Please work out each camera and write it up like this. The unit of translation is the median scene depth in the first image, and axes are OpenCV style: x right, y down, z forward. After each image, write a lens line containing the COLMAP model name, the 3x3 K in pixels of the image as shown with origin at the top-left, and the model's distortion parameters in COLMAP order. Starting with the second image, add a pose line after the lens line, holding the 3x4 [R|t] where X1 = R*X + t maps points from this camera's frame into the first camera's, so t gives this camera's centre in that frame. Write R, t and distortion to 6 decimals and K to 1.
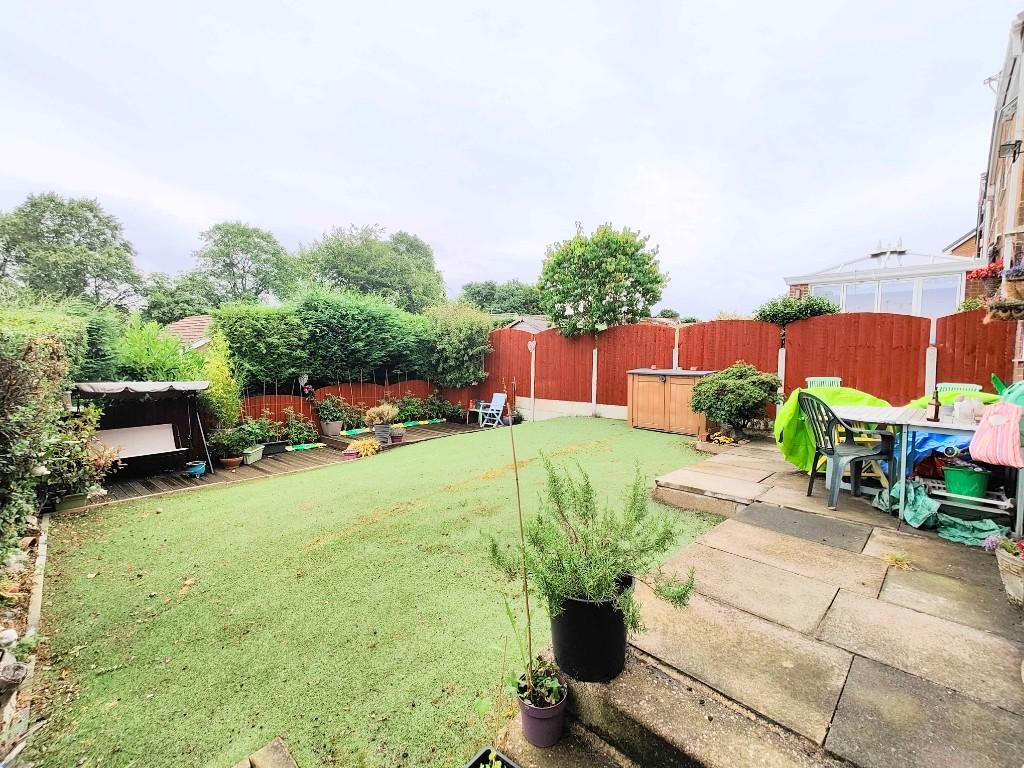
lens RADIAL K [[448.8, 0, 510.6], [0, 448.8, 381.9], [0, 0, 1]] dist [0.000529, 0.000314]
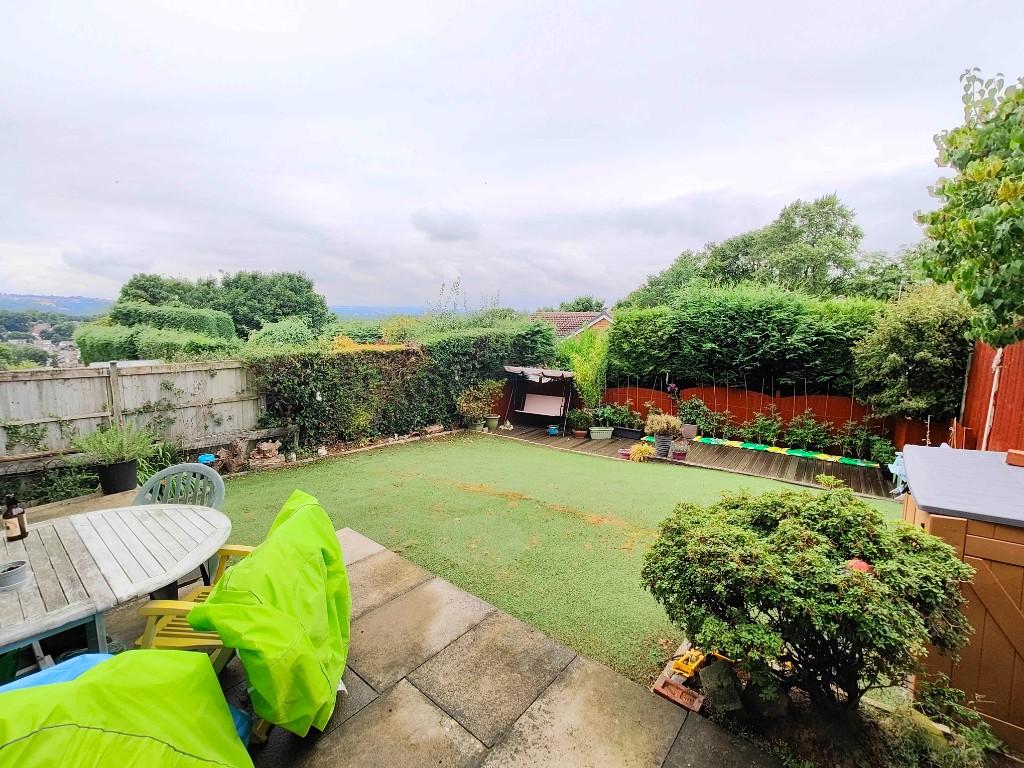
lens RADIAL K [[448.8, 0, 516.3], [0, 448.8, 383.1], [0, 0, 1]] dist [0.000529, 0.000314]
pose [[0.110519, 0.120017, -0.986601, 0.528772], [-0.066492, 0.991351, 0.113147, -0.087673], [0.991647, 0.053096, 0.117544, 0.528038]]
